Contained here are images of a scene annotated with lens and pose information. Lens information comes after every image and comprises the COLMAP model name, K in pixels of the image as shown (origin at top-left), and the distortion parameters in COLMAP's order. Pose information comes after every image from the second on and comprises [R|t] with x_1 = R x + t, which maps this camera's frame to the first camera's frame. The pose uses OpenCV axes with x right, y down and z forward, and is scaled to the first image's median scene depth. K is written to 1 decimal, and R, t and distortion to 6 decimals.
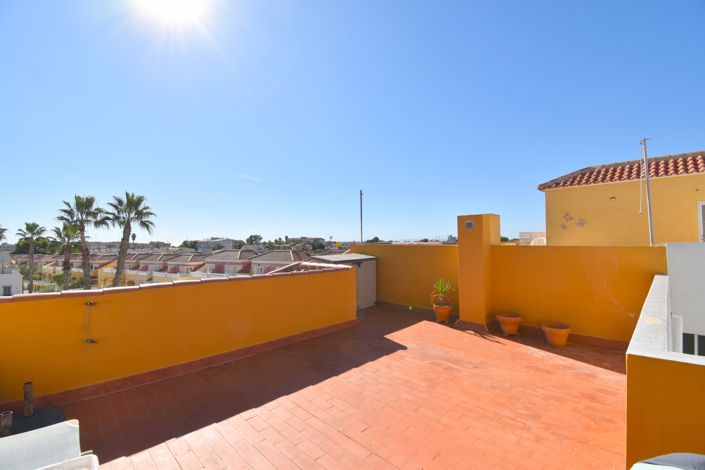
lens RADIAL K [[309.9, 0, 357.3], [0, 309.9, 228.1], [0, 0, 1]] dist [0.003111, -0.015816]
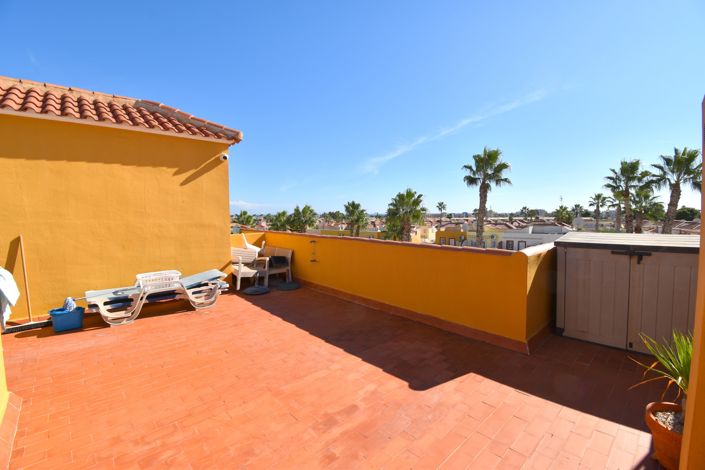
lens RADIAL K [[309.9, 0, 350.4], [0, 309.9, 236.2], [0, 0, 1]] dist [0.003111, -0.015816]
pose [[-0.043130, 0.085428, -0.995410, 0.117671], [0.051572, 0.995200, 0.083176, 0.006774], [0.997738, -0.047748, -0.047328, 0.148234]]
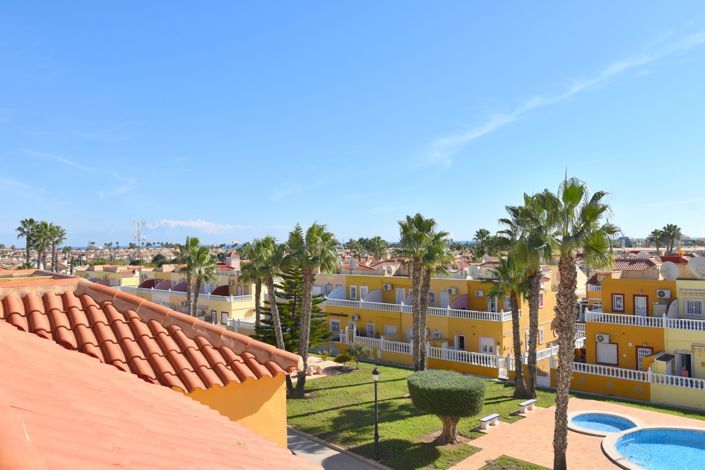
lens RADIAL K [[577.2, 0, 354.8], [0, 577.2, 235.1], [0, 0, 1]] dist [0.008130, -0.025164]
pose [[-0.120596, 0.002499, -0.992698, -0.102810], [0.058970, 0.998249, -0.004651, 0.006604], [0.990949, -0.059100, -0.120532, 0.112796]]
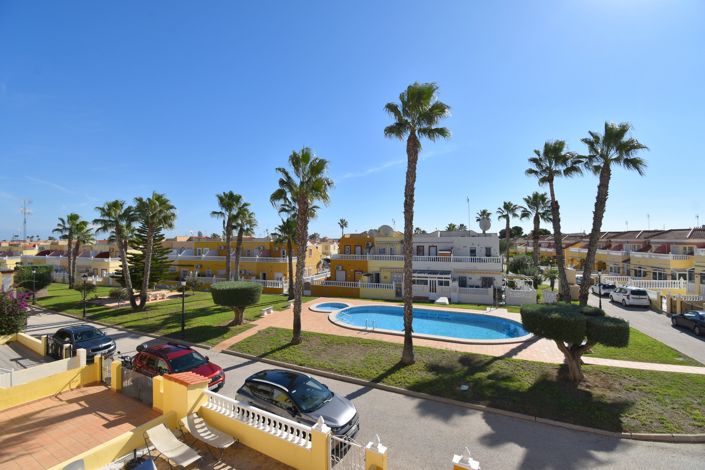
lens RADIAL K [[309.9, 0, 355.4], [0, 309.9, 237.7], [0, 0, 1]] dist [0.003111, -0.015816]
pose [[0.283187, 0.006749, -0.959041, -0.198131], [0.040526, 0.998998, 0.018997, 0.116595], [0.958208, -0.044245, 0.282630, 0.200974]]
